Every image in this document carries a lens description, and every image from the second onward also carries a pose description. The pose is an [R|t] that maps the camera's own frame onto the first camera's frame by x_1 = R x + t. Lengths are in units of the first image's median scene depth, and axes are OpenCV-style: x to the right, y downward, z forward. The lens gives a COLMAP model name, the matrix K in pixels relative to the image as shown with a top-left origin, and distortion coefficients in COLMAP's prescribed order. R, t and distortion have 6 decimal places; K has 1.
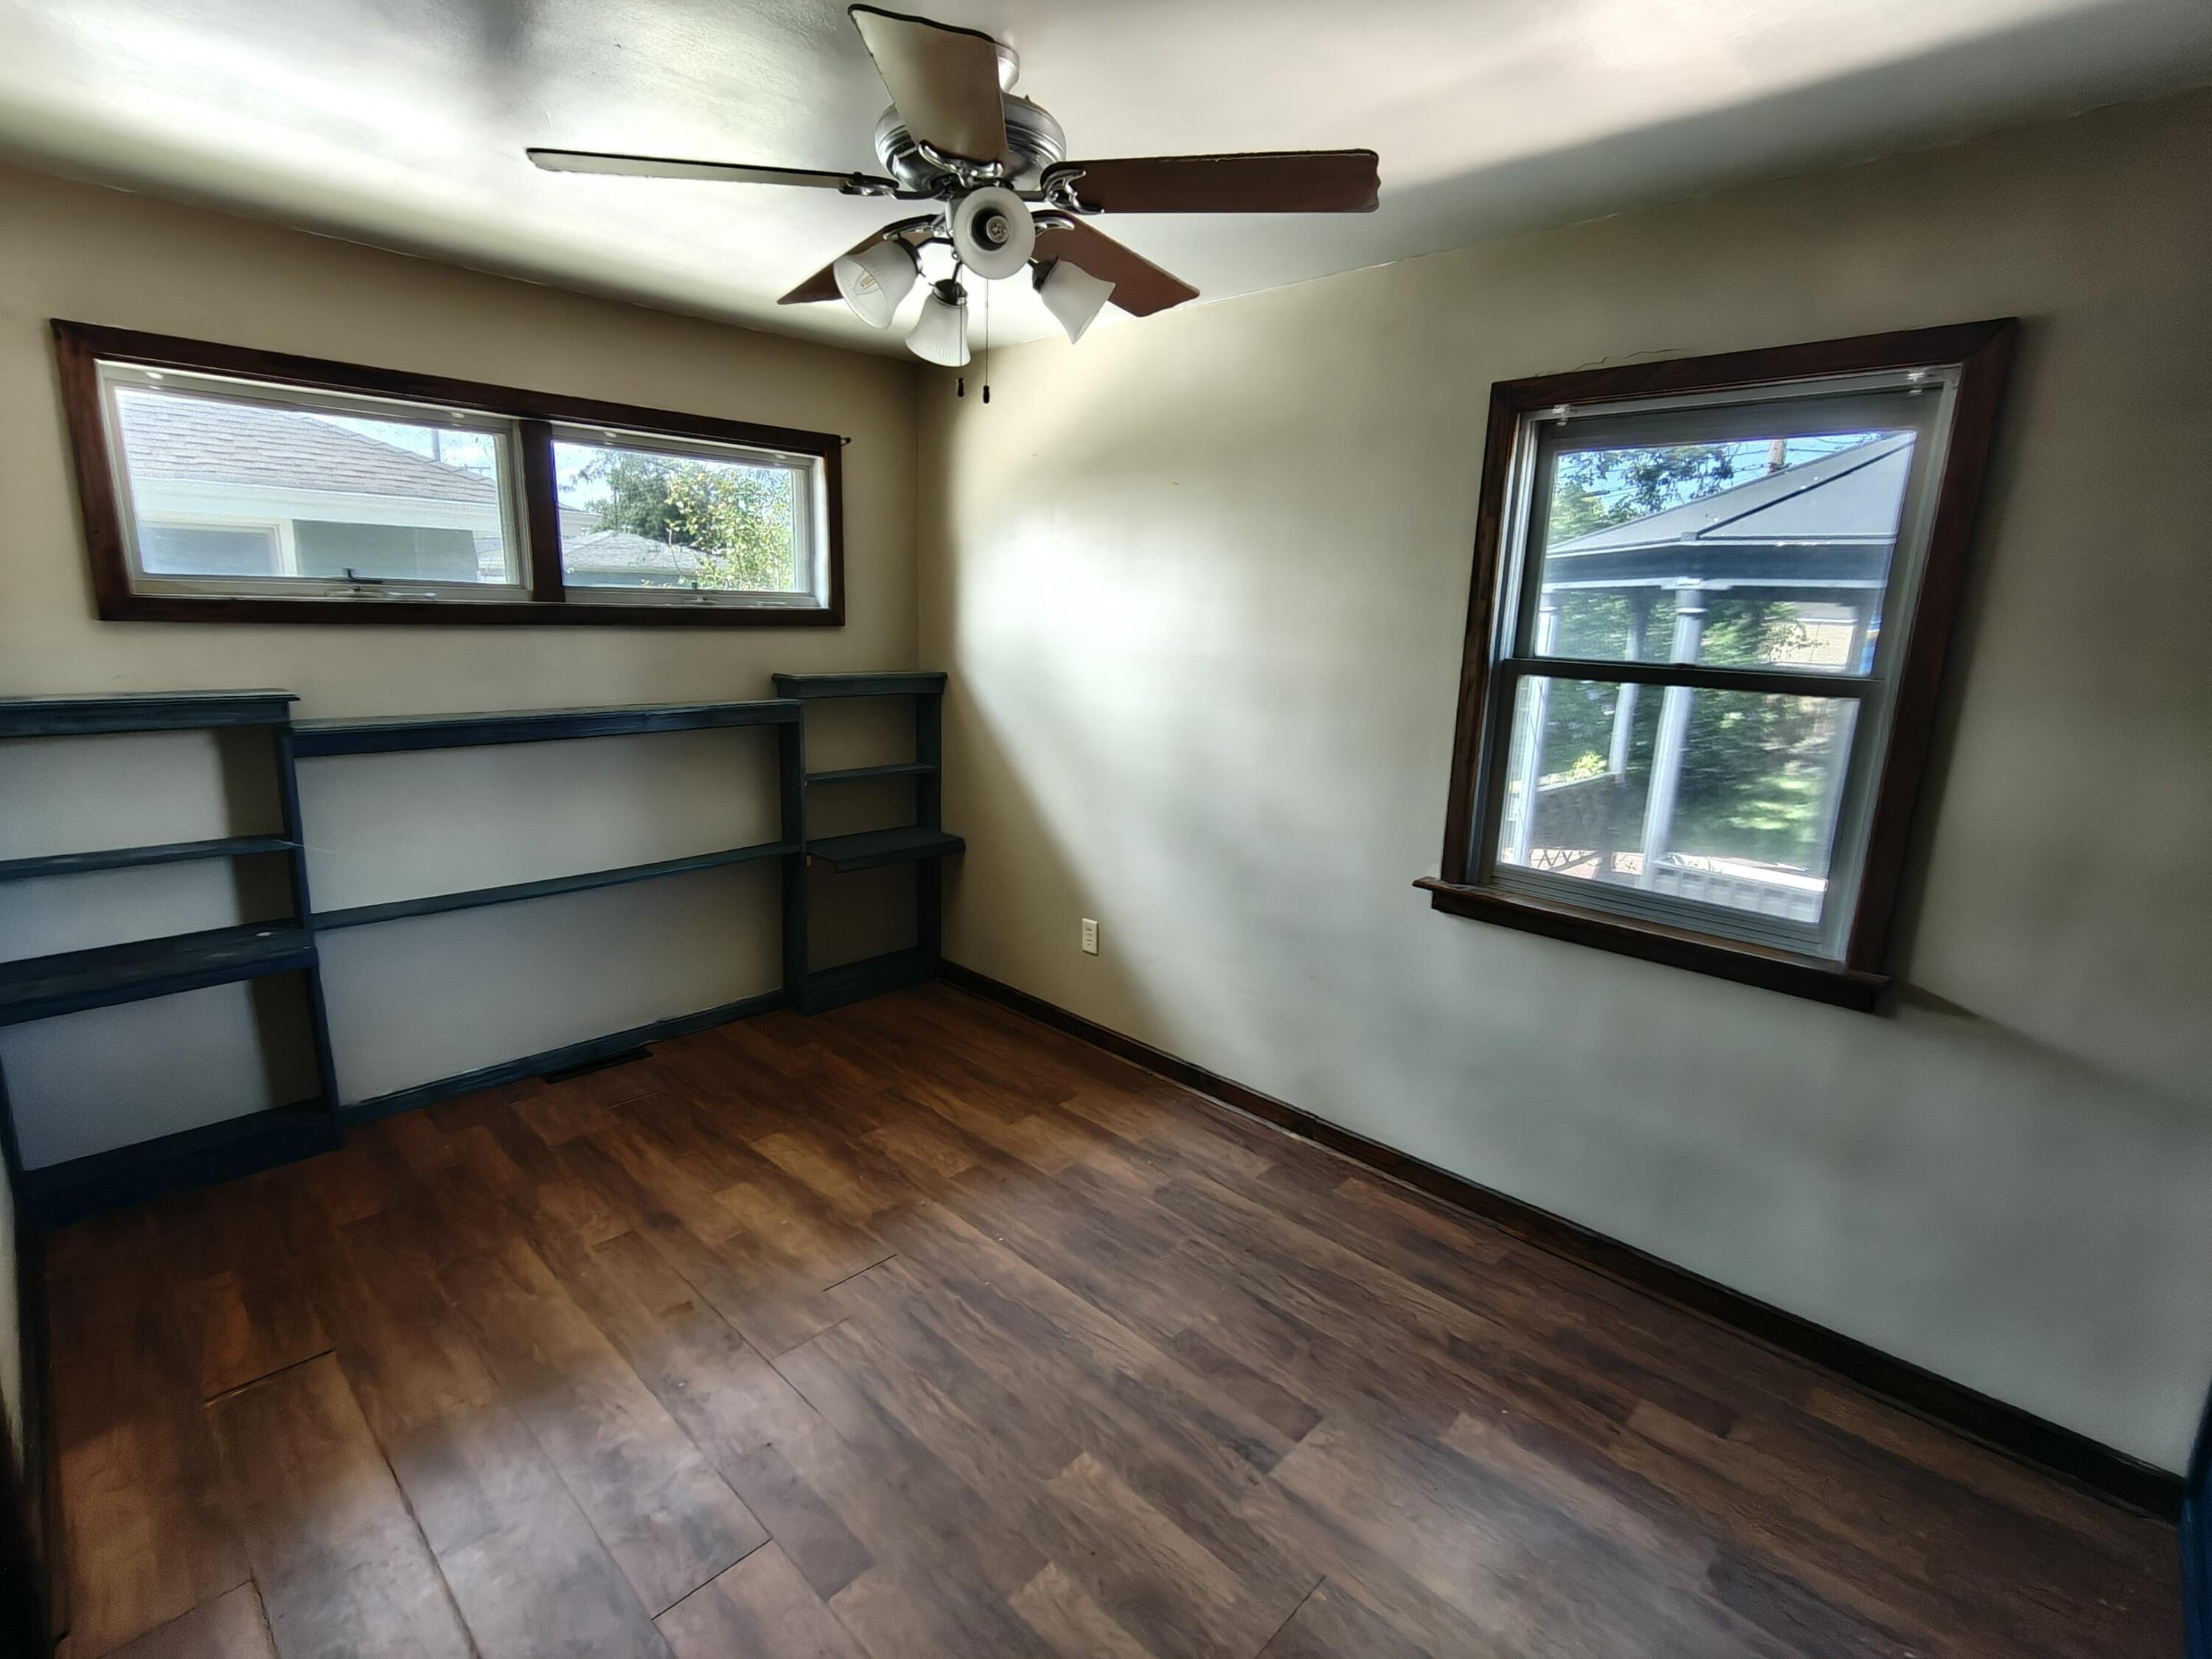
lens RADIAL K [[1046.2, 0, 1102.0], [0, 1046.2, 822.8], [0, 0, 1]] dist [-0.000015, -0.000551]
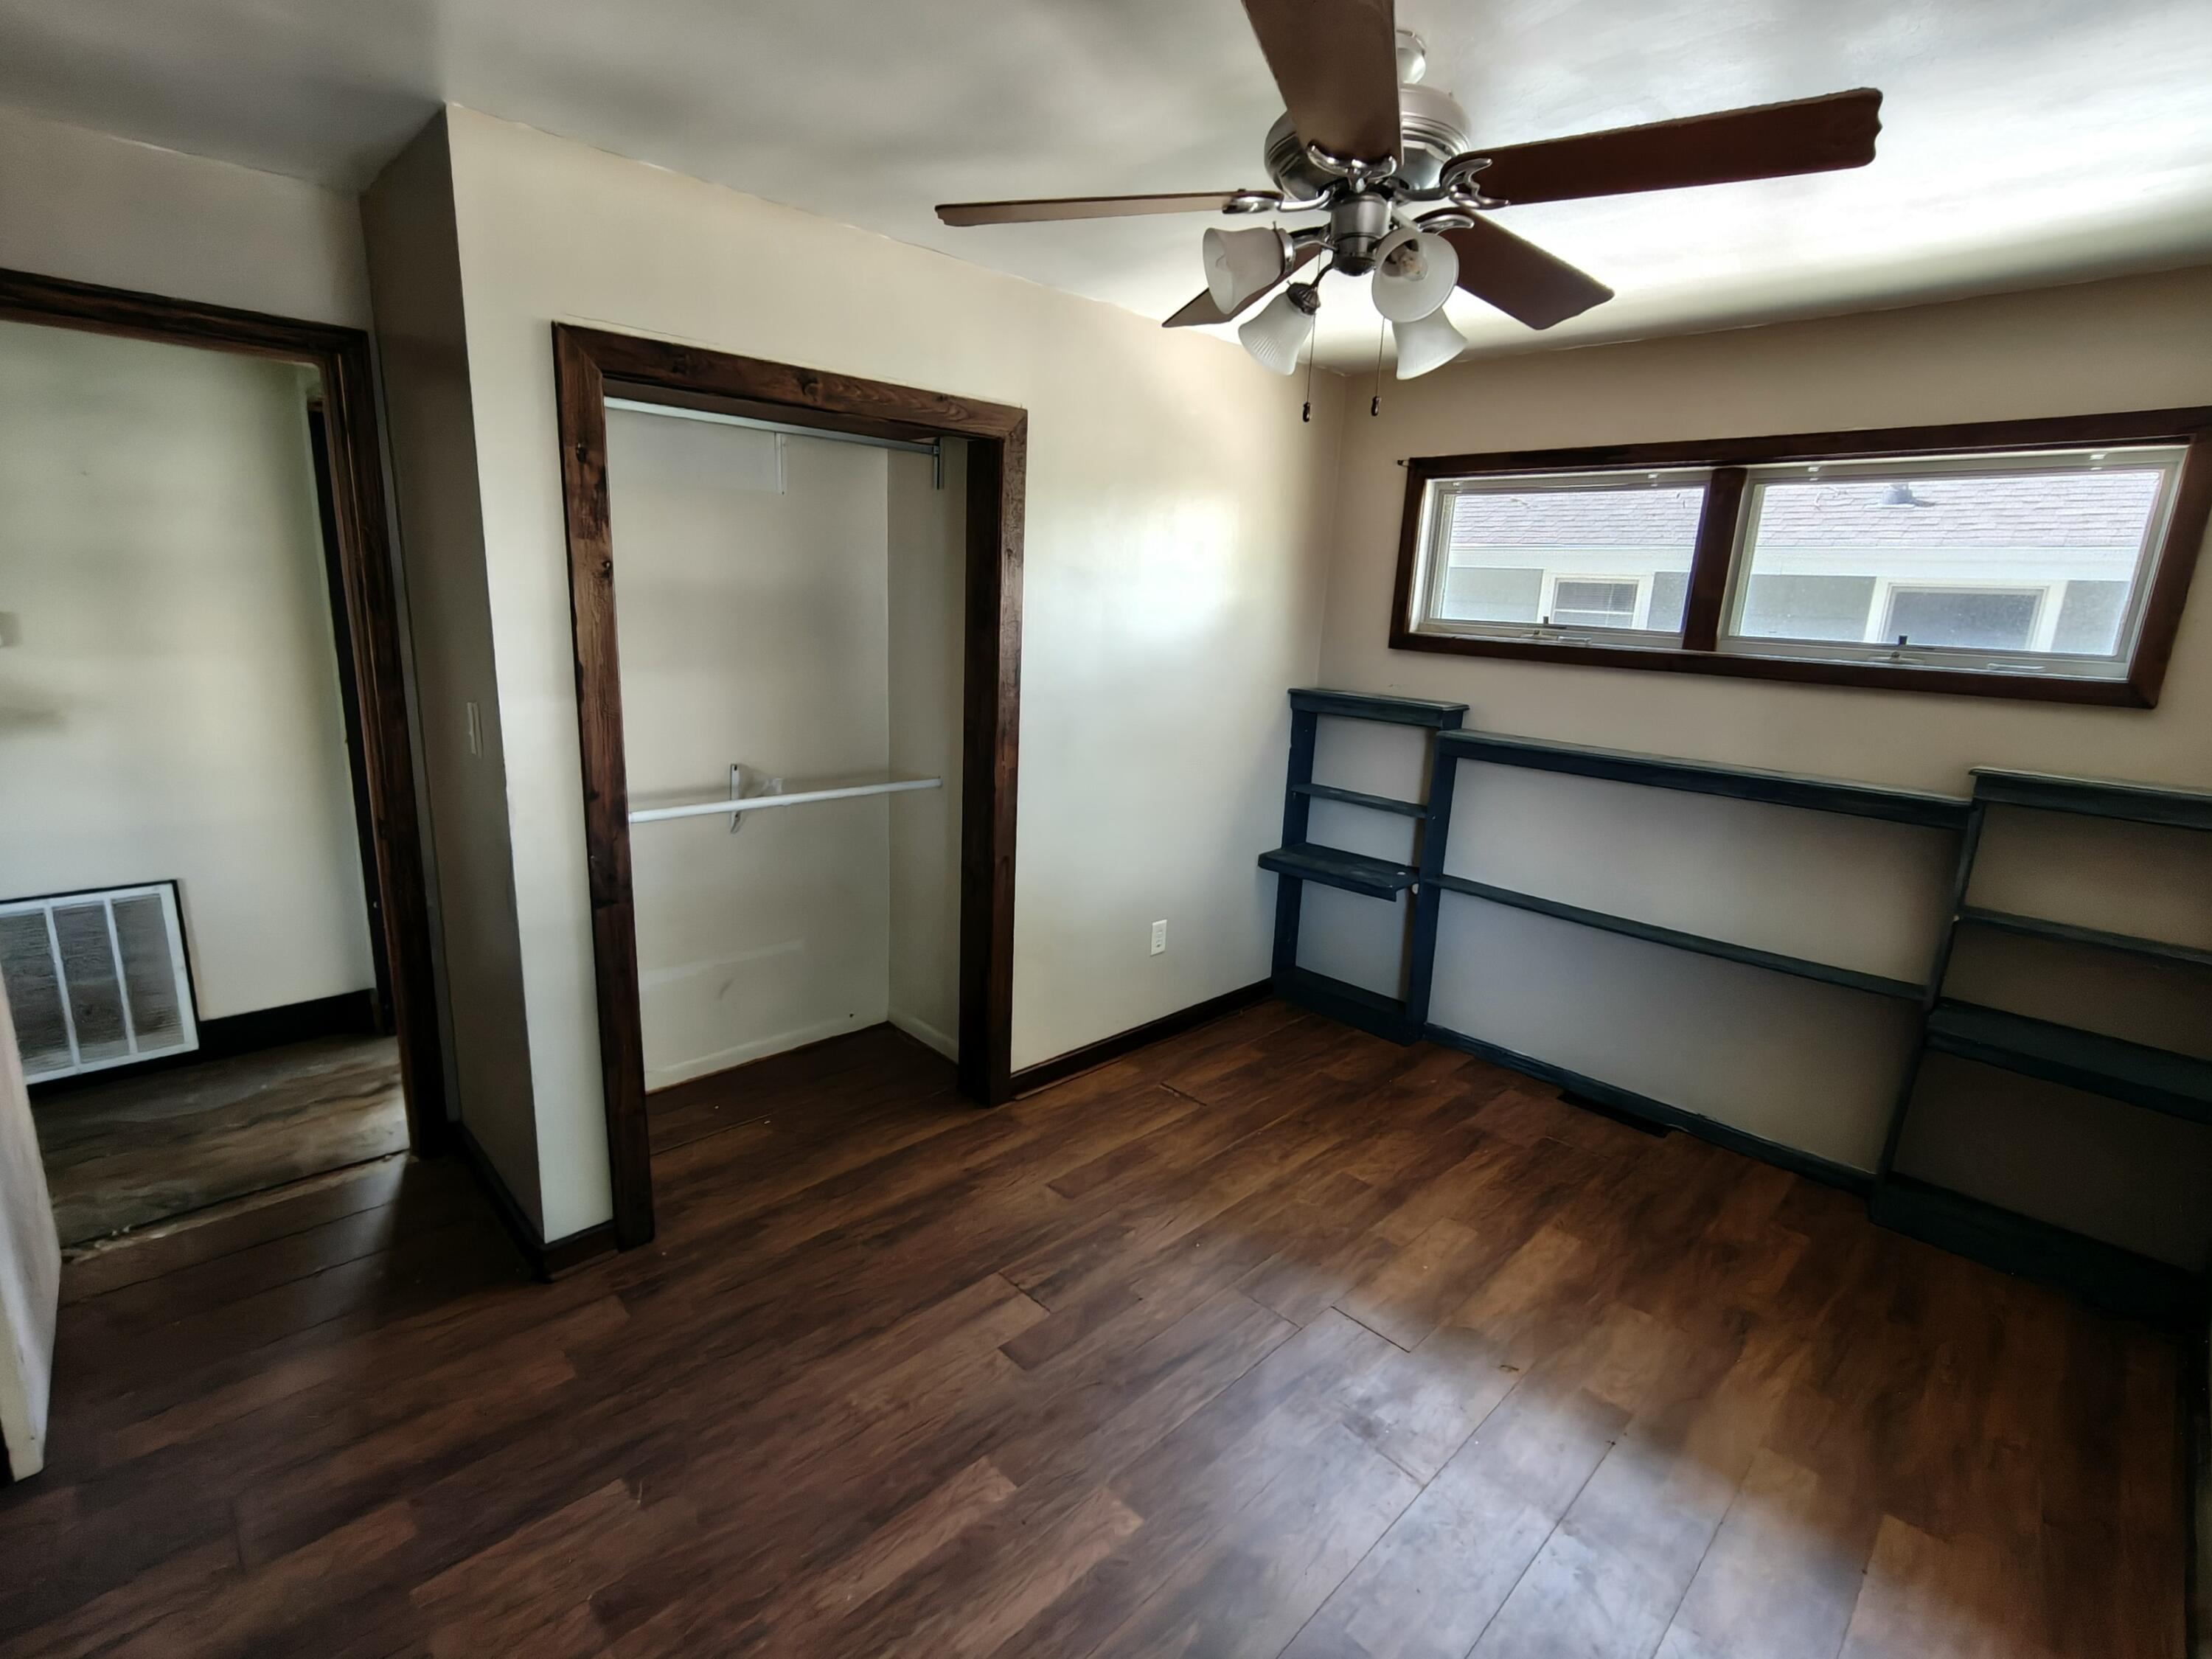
lens RADIAL K [[1035.2, 0, 1106.0], [0, 1035.2, 829.5], [0, 0, 1]] dist [-0.012805, -0.000211]
pose [[-0.029698, 0.184063, -0.982466, 0.513270], [-0.254880, 0.949013, 0.185501, -0.096136], [0.966516, 0.255920, 0.018730, 0.526009]]
